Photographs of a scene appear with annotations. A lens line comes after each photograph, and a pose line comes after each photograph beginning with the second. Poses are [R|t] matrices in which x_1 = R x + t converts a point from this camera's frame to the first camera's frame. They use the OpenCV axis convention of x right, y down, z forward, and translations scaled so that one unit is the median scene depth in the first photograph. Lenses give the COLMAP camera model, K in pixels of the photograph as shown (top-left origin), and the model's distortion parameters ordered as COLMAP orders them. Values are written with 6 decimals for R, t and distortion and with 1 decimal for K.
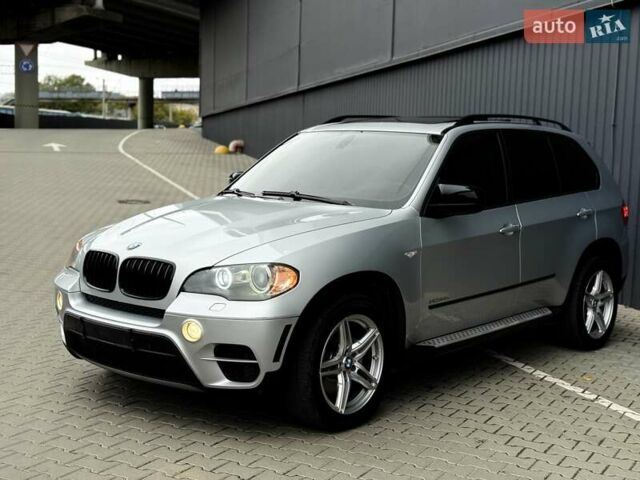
lens RADIAL K [[852.4, 0, 333.3], [0, 852.4, 218.7], [0, 0, 1]] dist [0.154312, 0.000000]
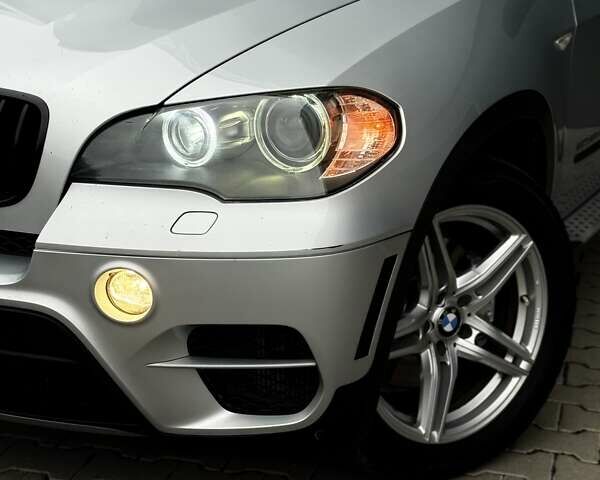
lens RADIAL K [[1126.3, 0, 300.4], [0, 1126.3, 243.1], [0, 0, 1]] dist [0.132253, 0.000000]
pose [[0.975593, -0.076184, 0.205948, -0.181232], [0.029834, 0.975177, 0.219410, 0.011001], [-0.217552, -0.207910, 0.953648, 0.528436]]
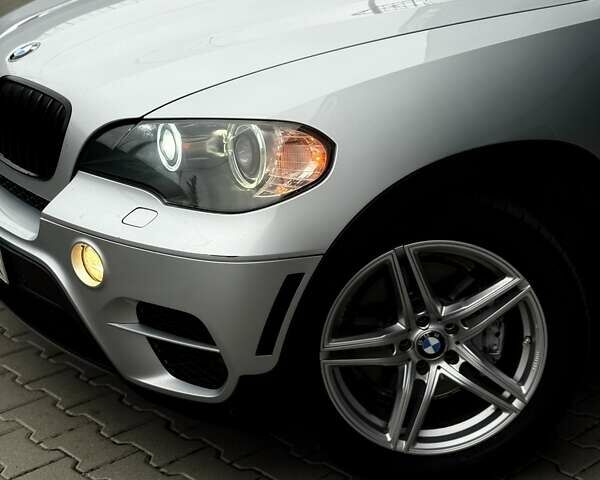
lens RADIAL K [[1126.3, 0, 295.8], [0, 1126.3, 240.4], [0, 0, 1]] dist [0.132253, 0.000000]
pose [[0.960907, 0.087267, -0.262760, 0.087522], [-0.021385, 0.969587, 0.243812, -0.024846], [0.276046, -0.228662, 0.933548, 0.470690]]
